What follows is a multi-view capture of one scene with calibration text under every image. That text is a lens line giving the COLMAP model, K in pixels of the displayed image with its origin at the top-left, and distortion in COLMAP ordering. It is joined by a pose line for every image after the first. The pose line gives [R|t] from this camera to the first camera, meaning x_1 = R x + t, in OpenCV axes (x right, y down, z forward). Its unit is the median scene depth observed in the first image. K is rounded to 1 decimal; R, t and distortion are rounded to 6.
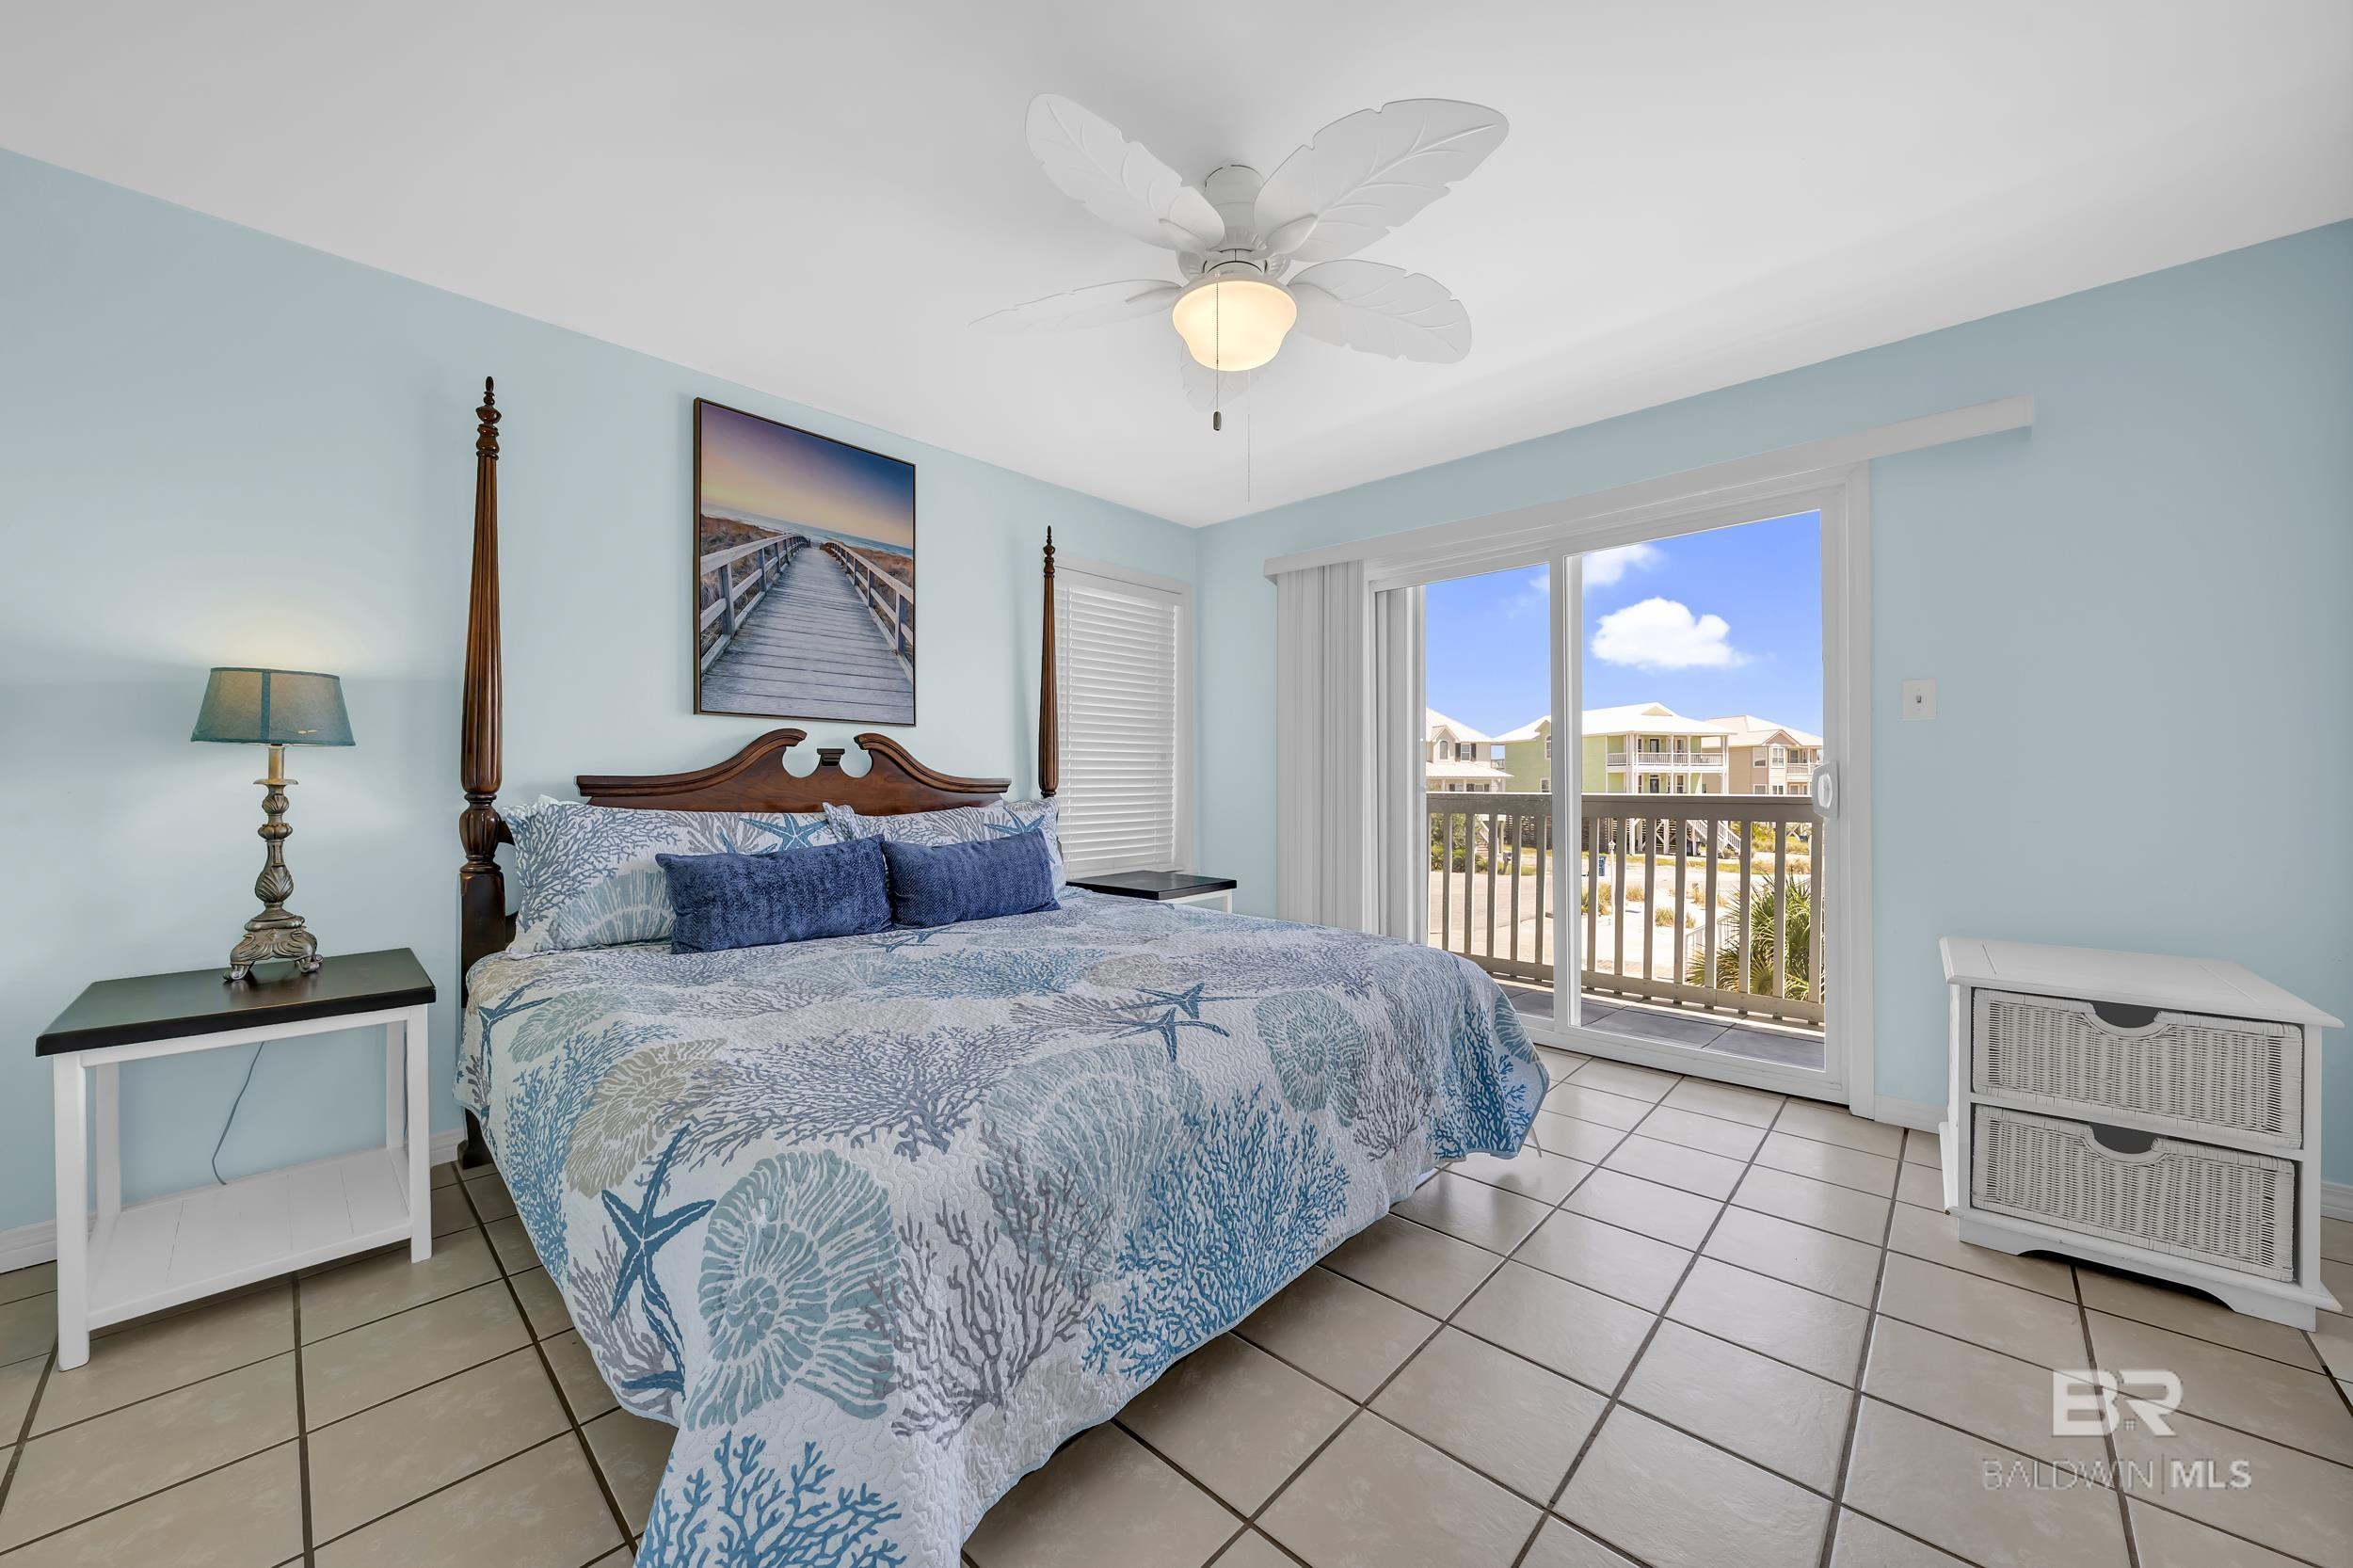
lens RADIAL K [[846.4, 0, 1185.1], [0, 846.4, 785.3], [0, 0, 1]] dist [-0.000796, 0.000002]
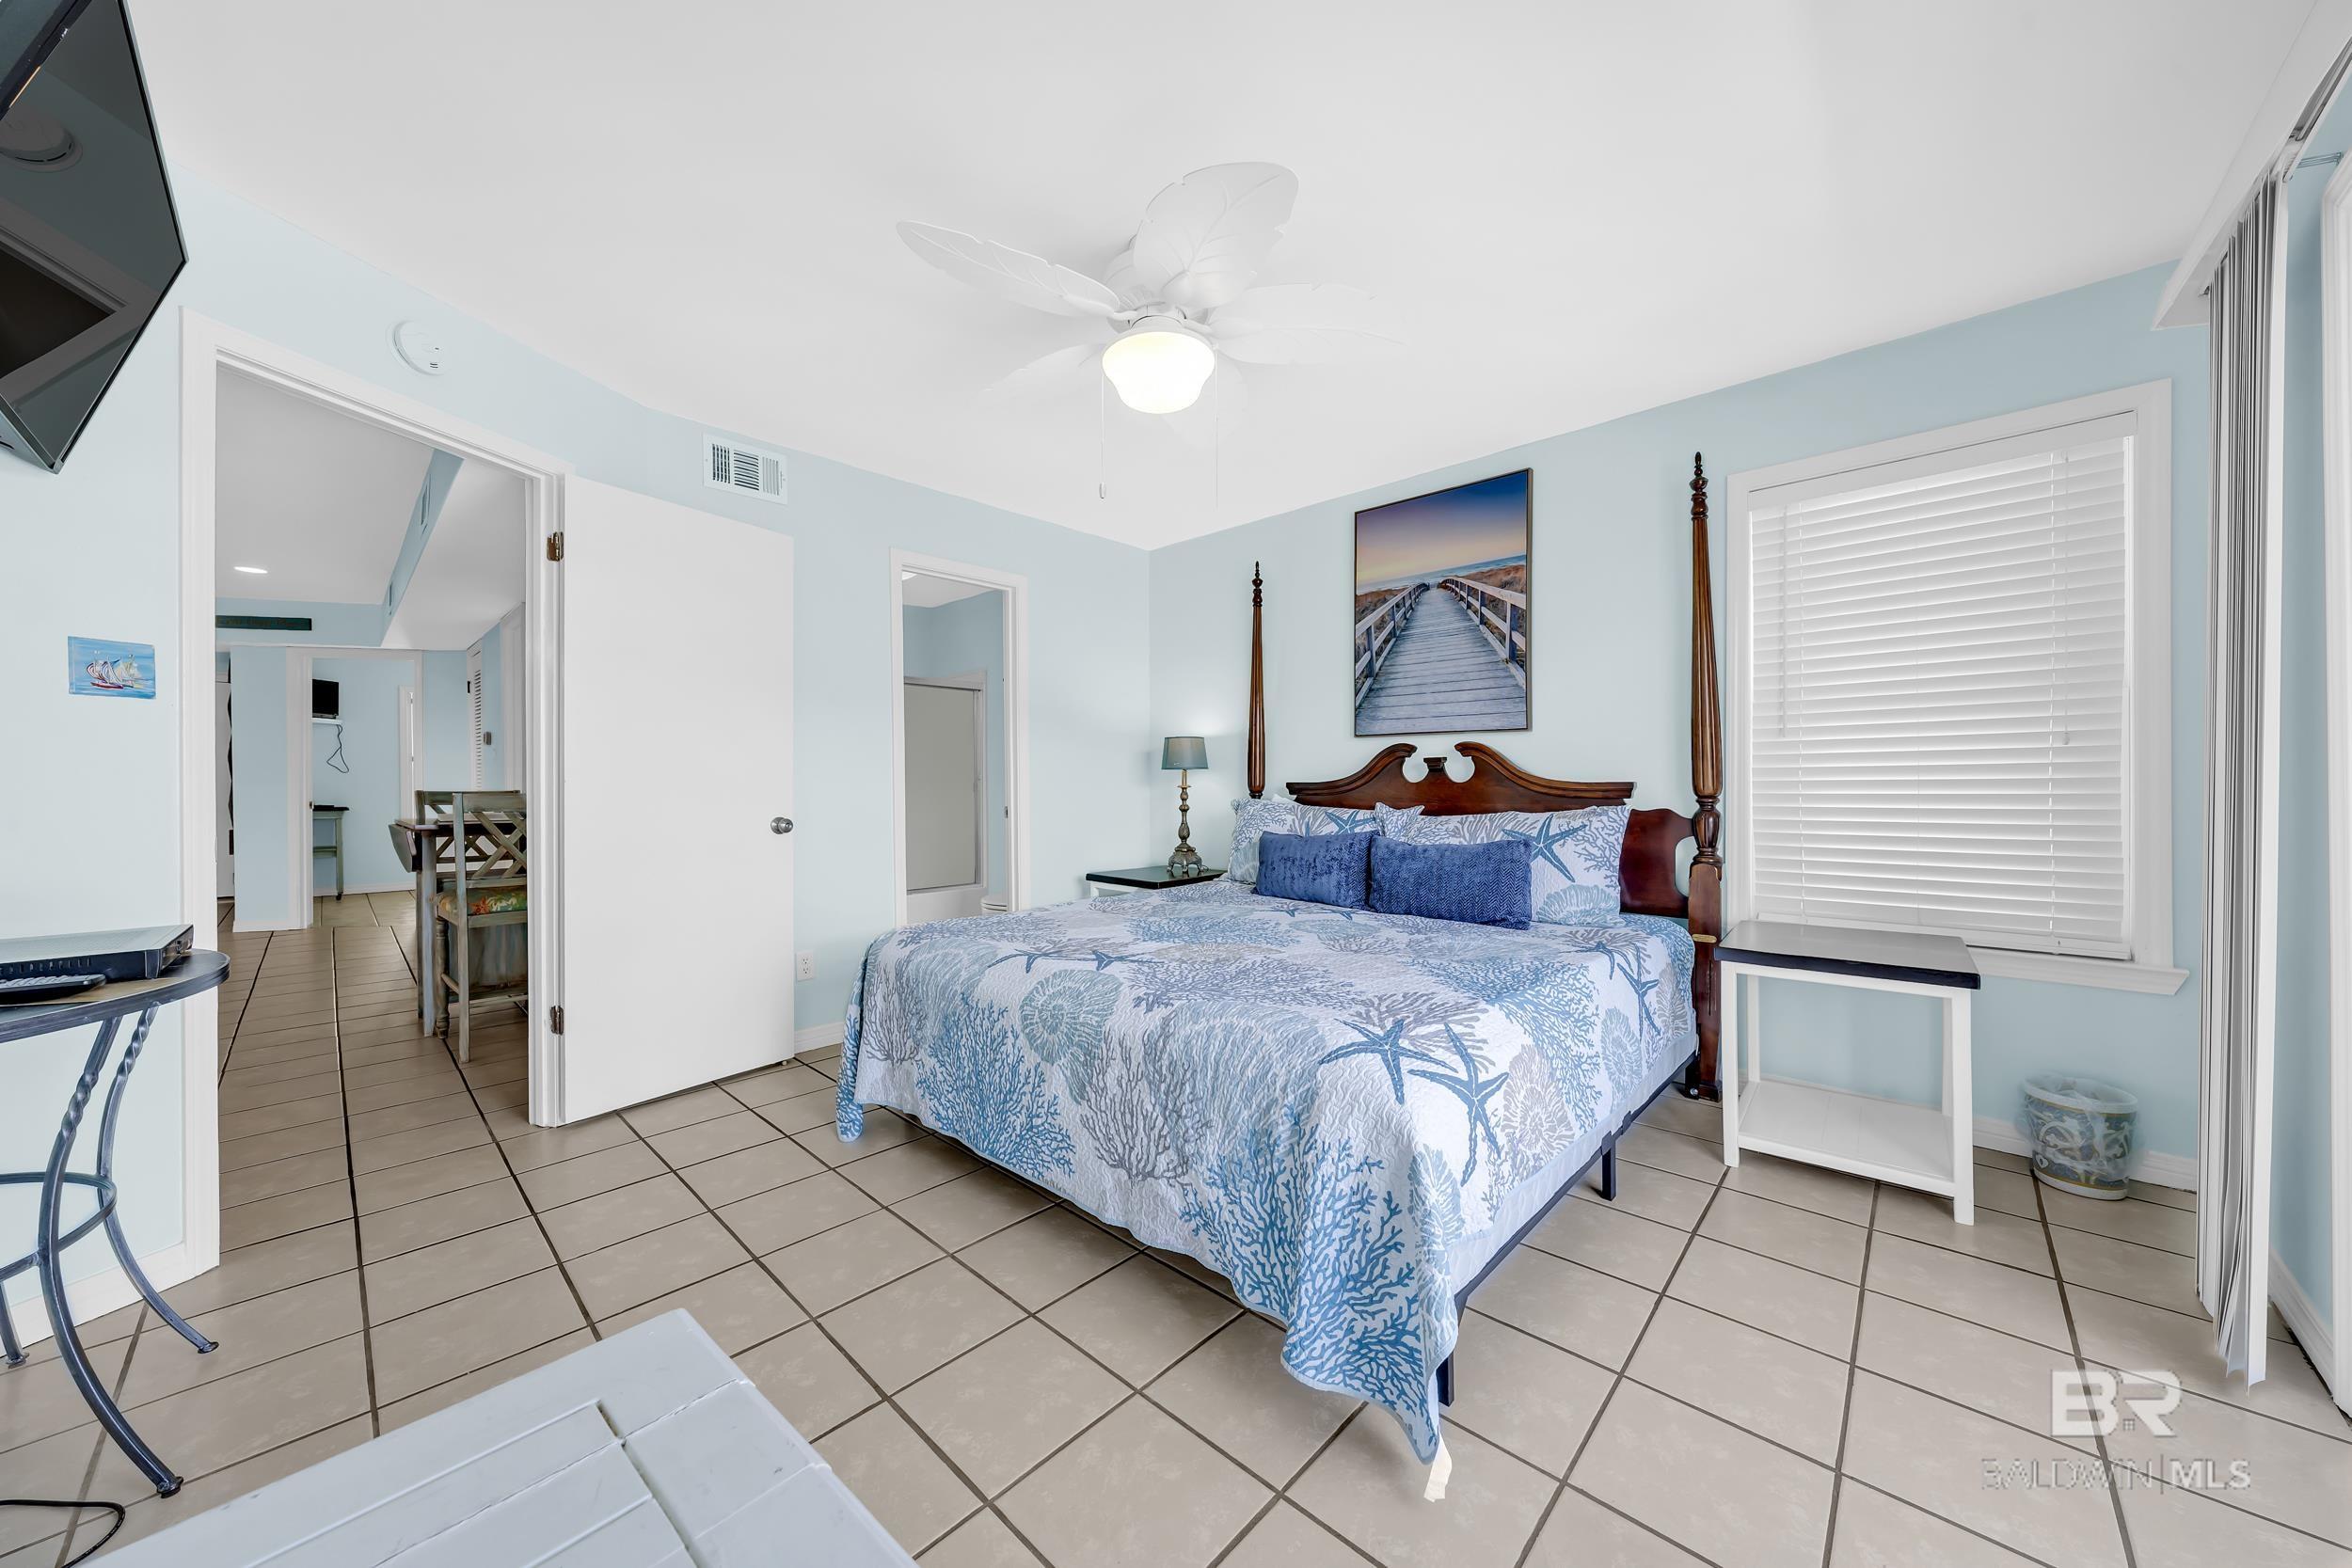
lens RADIAL K [[814.6, 0, 1180.8], [0, 814.6, 793.6], [0, 0, 1]] dist [-0.000378, 0.000003]
pose [[-0.001209, 0.009331, -0.999956, 0.775183], [-0.003302, 0.999951, 0.009335, -0.003261], [0.999994, 0.003313, -0.001178, 0.710748]]
